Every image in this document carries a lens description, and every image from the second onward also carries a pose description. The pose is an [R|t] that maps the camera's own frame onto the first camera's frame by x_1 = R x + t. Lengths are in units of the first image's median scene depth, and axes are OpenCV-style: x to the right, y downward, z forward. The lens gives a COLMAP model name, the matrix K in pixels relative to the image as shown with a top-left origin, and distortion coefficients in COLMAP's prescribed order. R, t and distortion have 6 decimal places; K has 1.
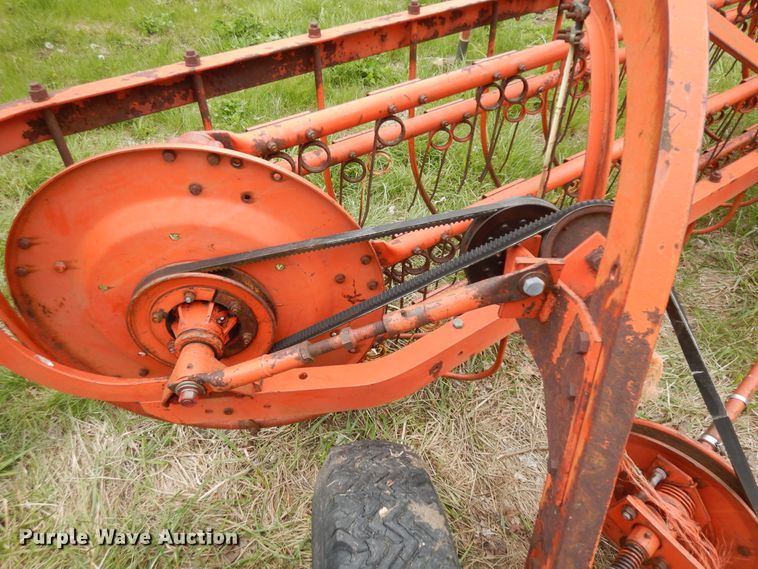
lens RADIAL K [[537.9, 0, 379.0], [0, 537.9, 284.5], [0, 0, 1]] dist [0.007504, 0.002043]
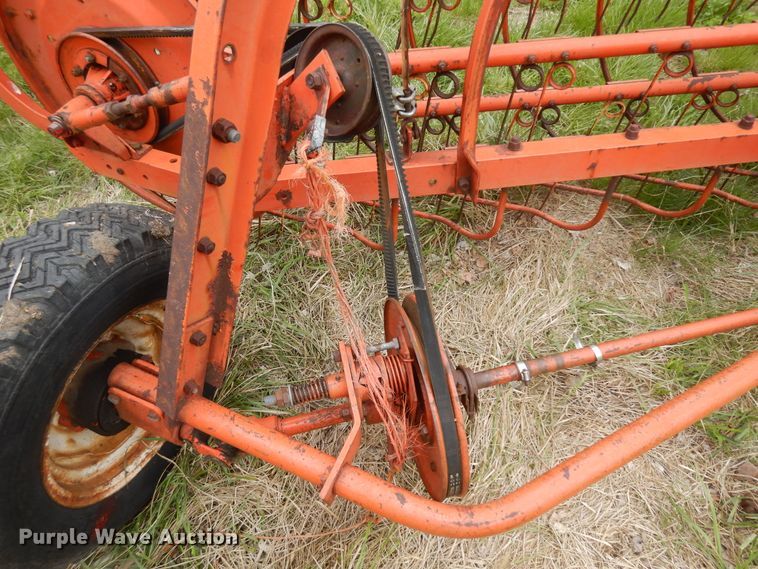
lens RADIAL K [[537.9, 0, 379.0], [0, 537.9, 284.5], [0, 0, 1]] dist [0.007504, 0.002043]
pose [[0.875222, 0.352778, -0.330959, 0.825125], [-0.307673, 0.933947, 0.181879, 0.080092], [0.373261, -0.057358, 0.925951, 0.075020]]
